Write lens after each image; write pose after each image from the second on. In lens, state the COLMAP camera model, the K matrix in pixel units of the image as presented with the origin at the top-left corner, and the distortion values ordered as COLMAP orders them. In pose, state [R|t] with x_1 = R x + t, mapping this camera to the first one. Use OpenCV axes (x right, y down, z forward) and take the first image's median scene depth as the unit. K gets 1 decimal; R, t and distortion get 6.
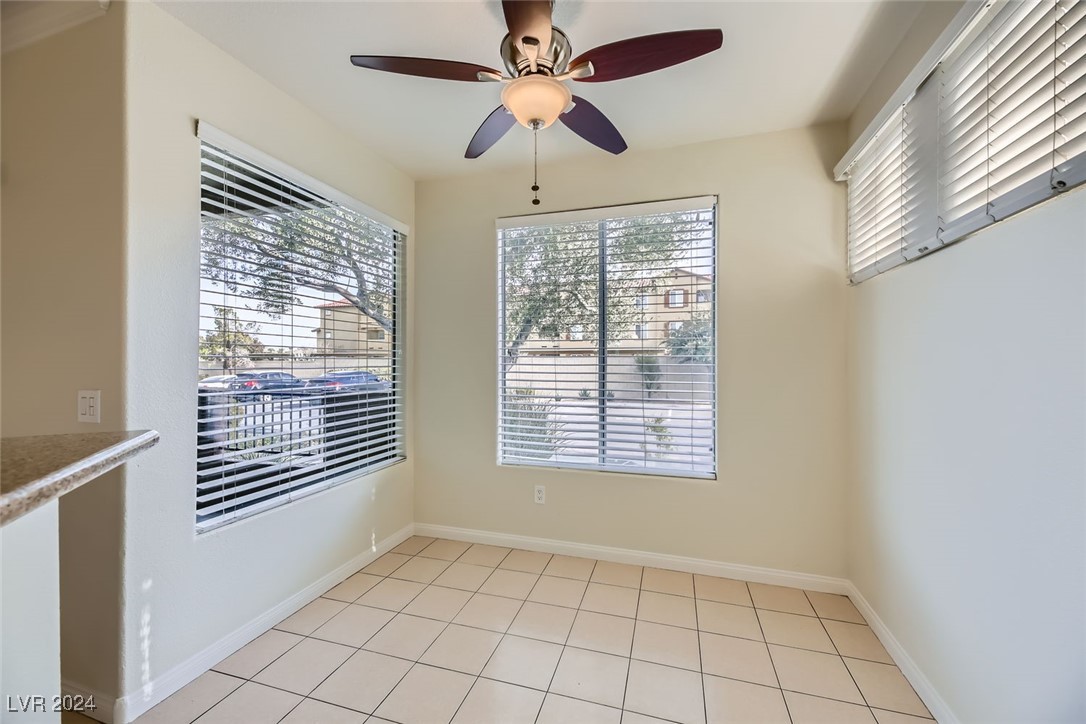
lens RADIAL K [[434.8, 0, 543.0], [0, 434.8, 358.1], [0, 0, 1]] dist [0.018948, -0.002758]
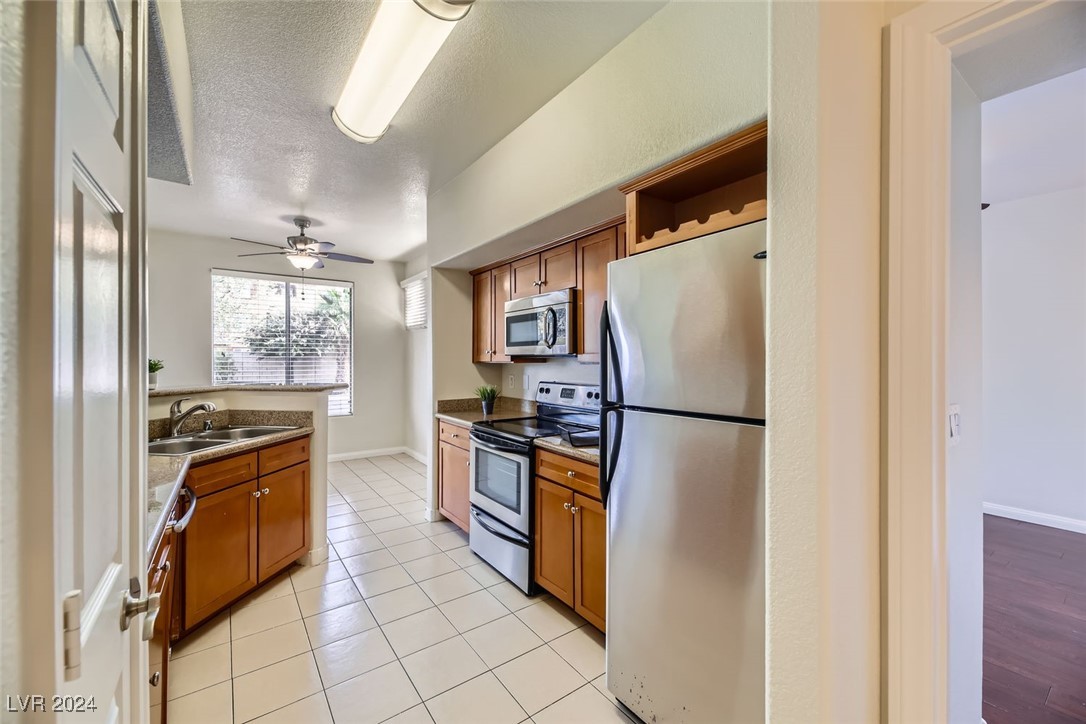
lens RADIAL K [[434.8, 0, 548.0], [0, 434.8, 357.8], [0, 0, 1]] dist [0.018948, -0.002758]
pose [[0.590921, 0.004459, 0.806717, -0.849975], [-0.010134, 0.999947, 0.001896, -0.018702], [-0.806666, -0.009296, 0.590935, -1.159814]]
